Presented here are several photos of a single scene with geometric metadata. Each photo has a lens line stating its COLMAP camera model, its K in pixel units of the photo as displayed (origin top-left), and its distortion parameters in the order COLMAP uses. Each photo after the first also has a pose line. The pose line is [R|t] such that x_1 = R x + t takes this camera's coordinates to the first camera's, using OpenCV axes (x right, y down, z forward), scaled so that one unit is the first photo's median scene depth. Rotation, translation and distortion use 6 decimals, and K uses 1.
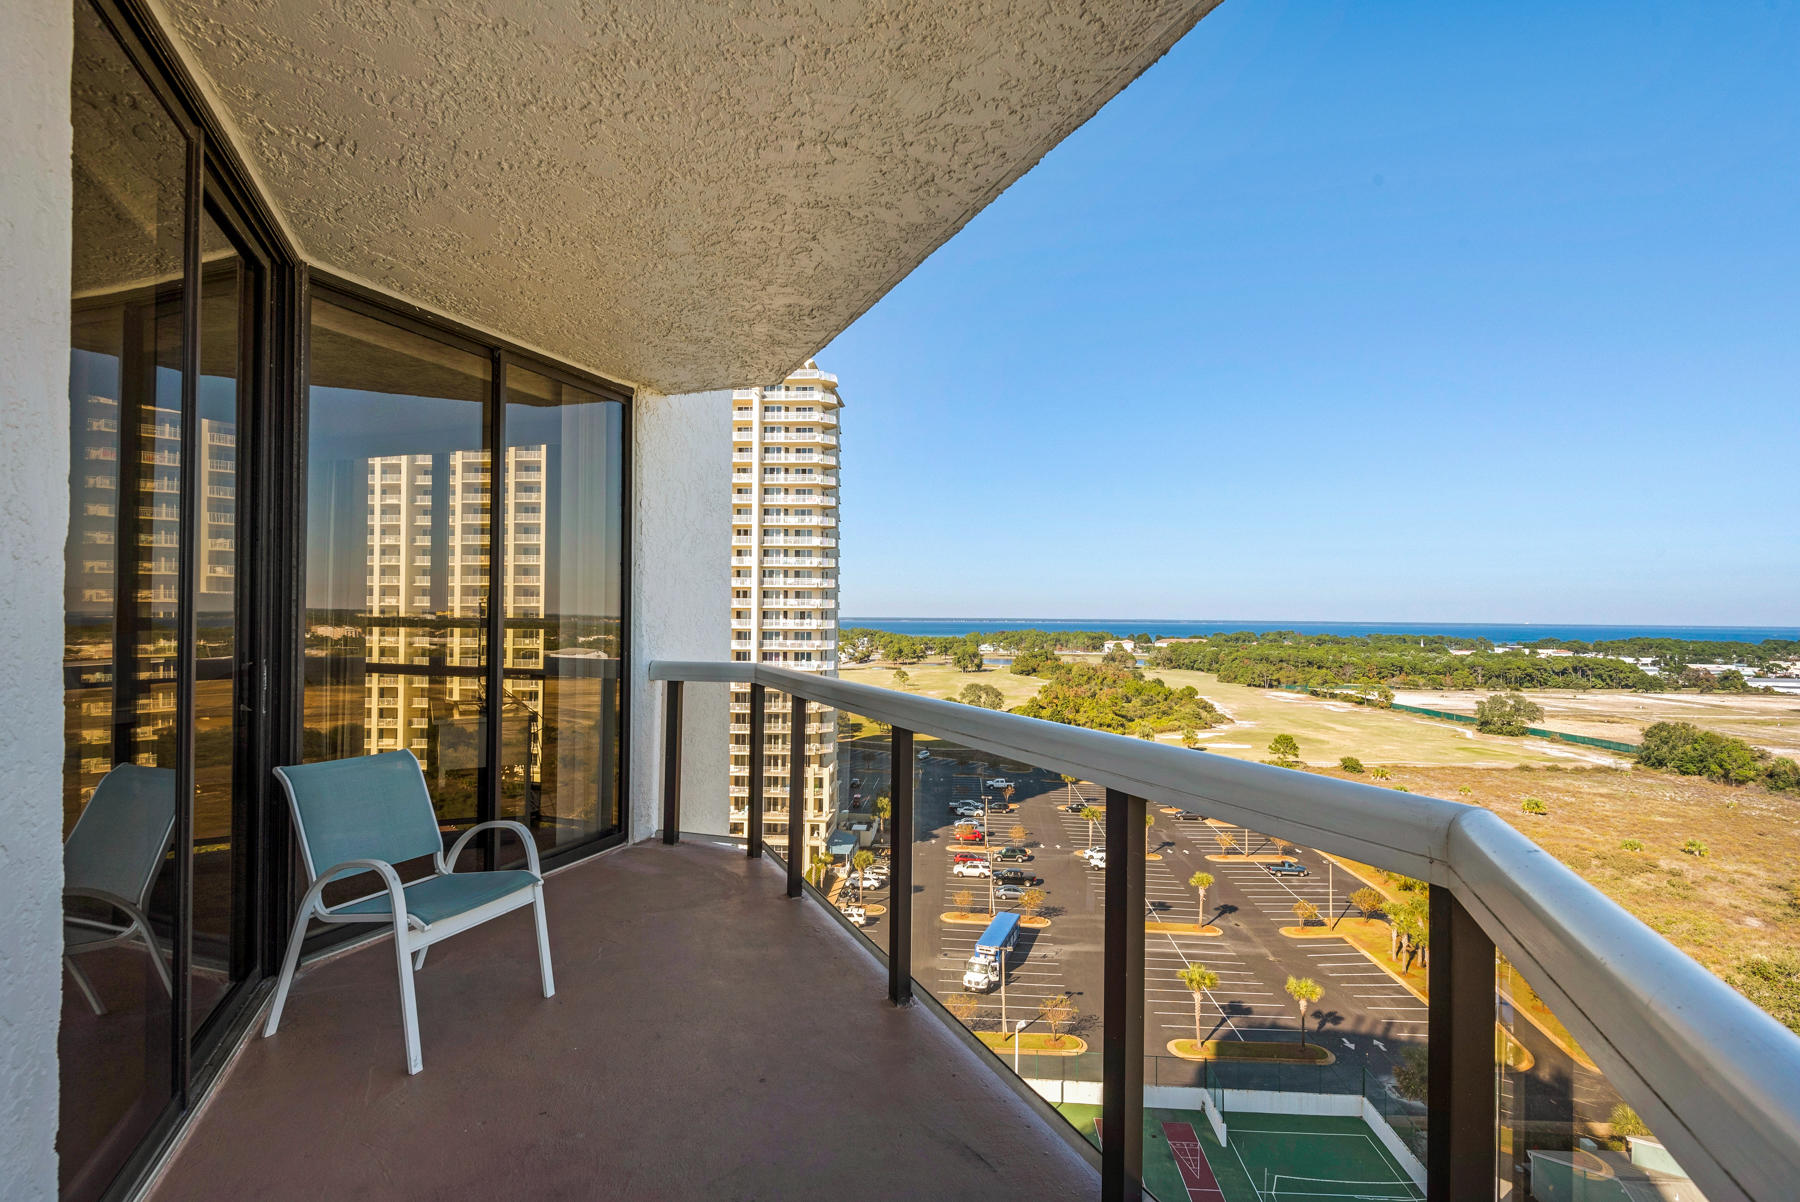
lens RADIAL K [[886.8, 0, 900.0], [0, 886.8, 601.0], [0, 0, 1]] dist [0.000483, -0.009526]
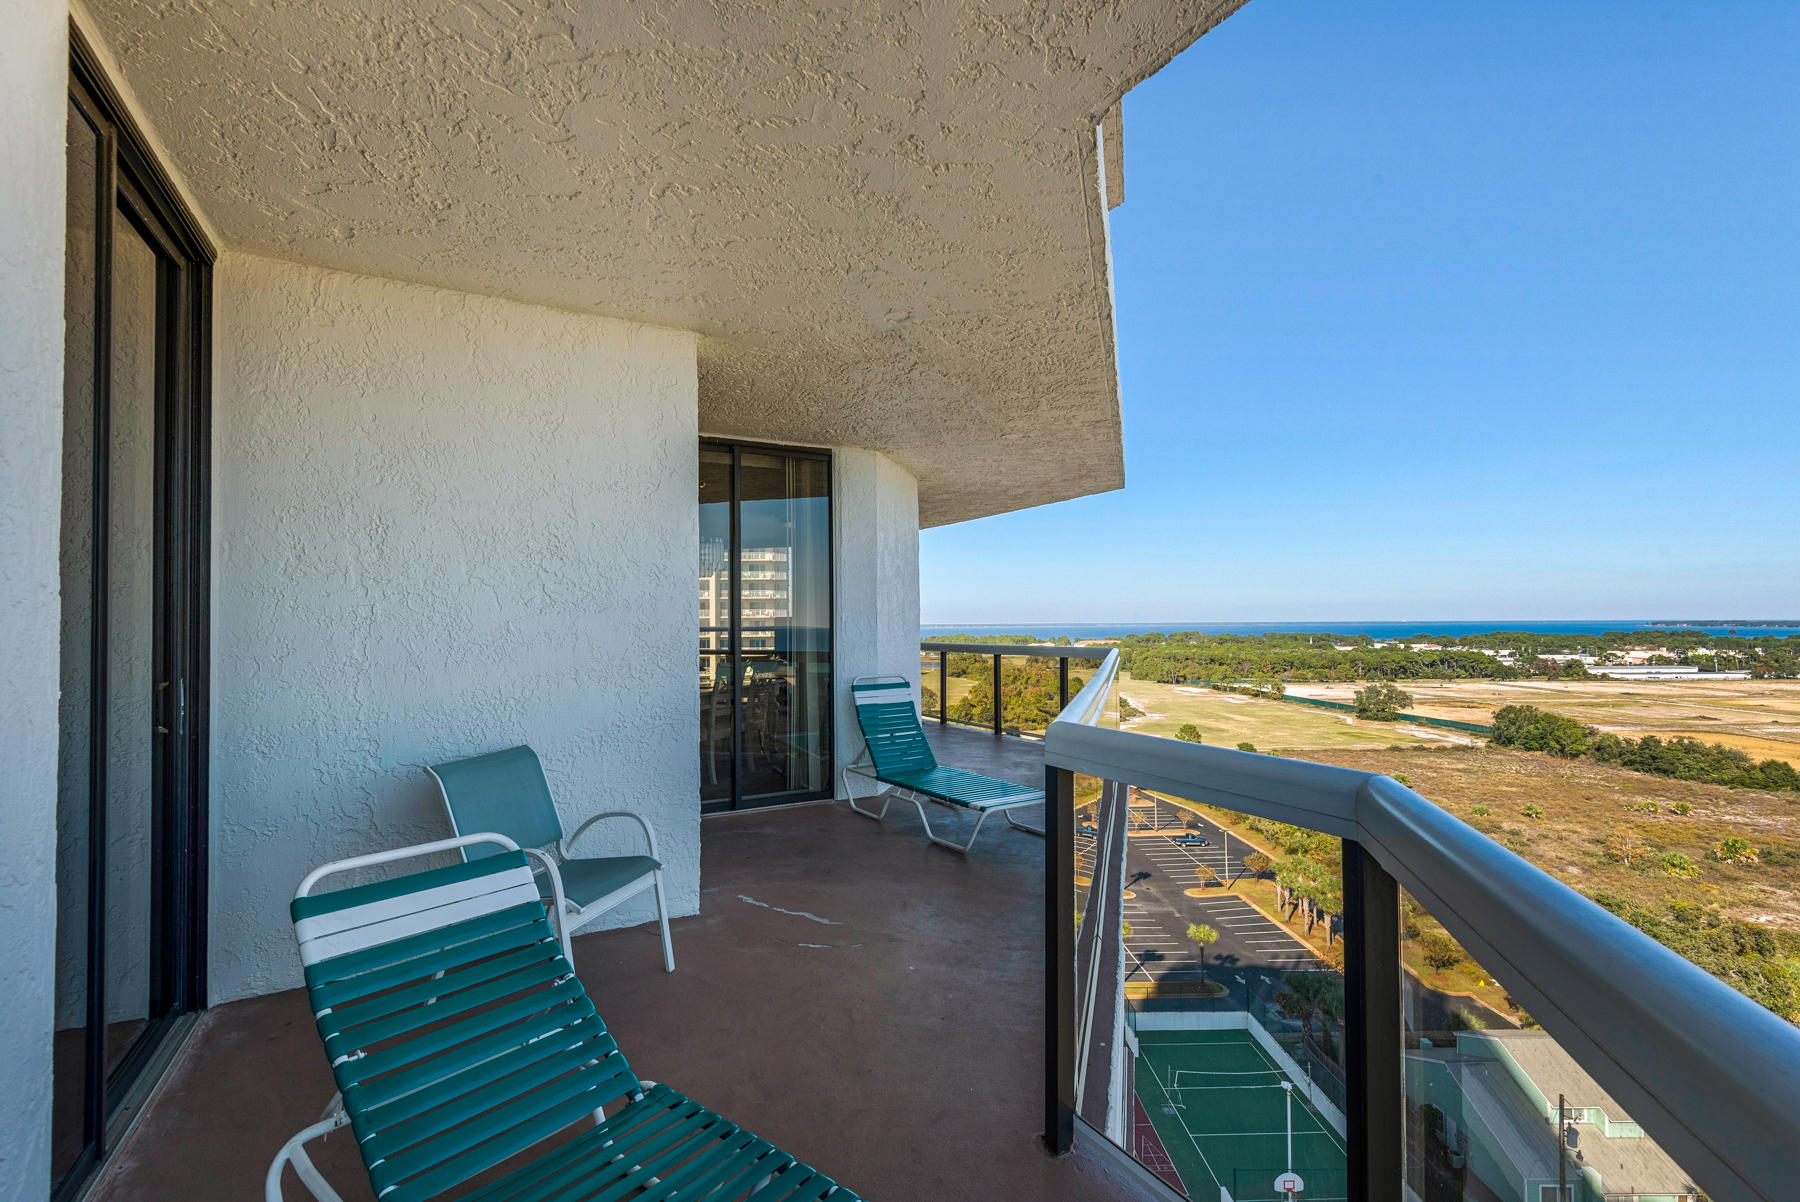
lens RADIAL K [[864.8, 0, 900.0], [0, 864.8, 601.0], [0, 0, 1]] dist [0.014980, -0.017948]
pose [[0.996485, -0.014396, 0.082527, -0.016440], [0.015105, 0.999854, -0.007979, -0.001372], [-0.082400, 0.009198, 0.996557, -0.058140]]
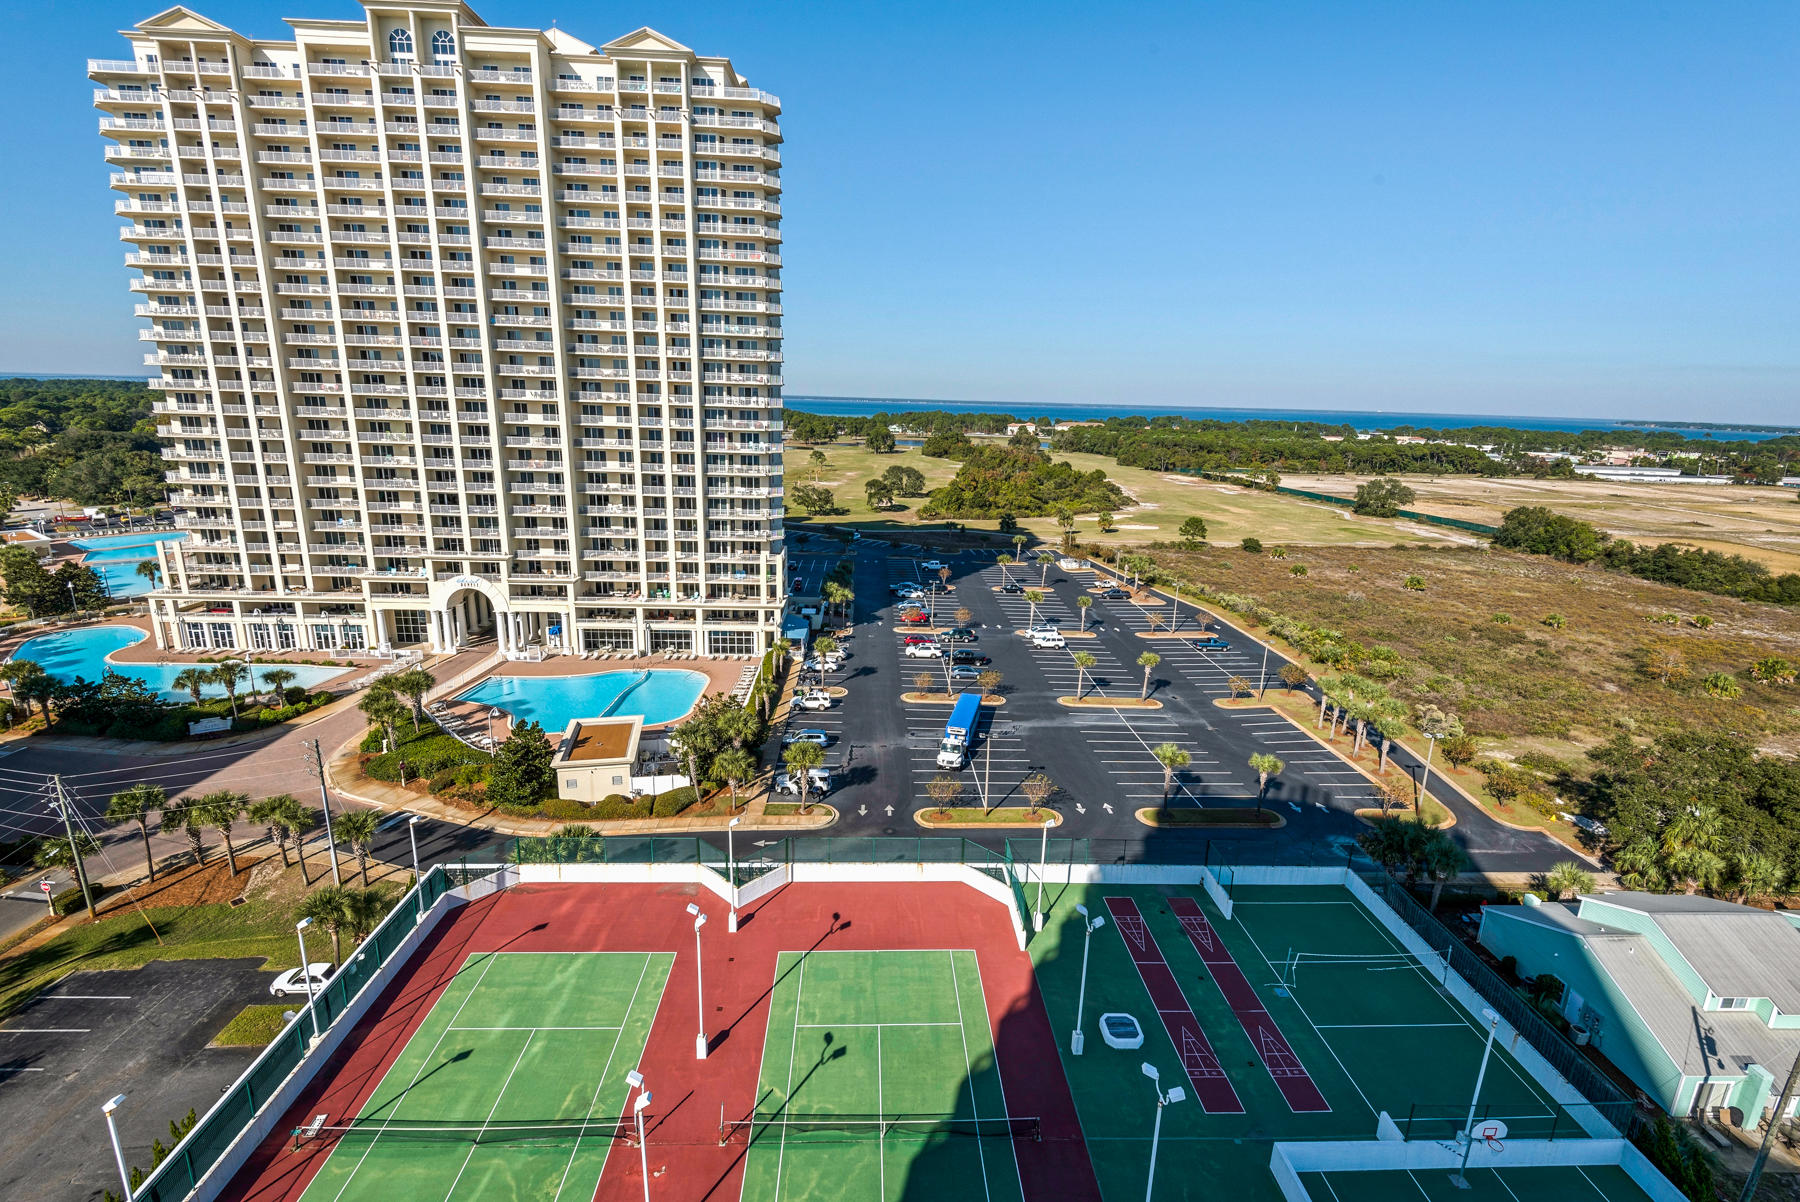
lens RADIAL K [[814.6, 0, 881.0], [0, 814.6, 621.7], [0, 0, 1]] dist [0.017825, -0.015983]
pose [[0.992907, -0.015021, 0.117938, -0.055759], [-0.018961, 0.959282, 0.281814, 0.002446], [-0.117369, -0.282051, 0.952193, 0.077094]]
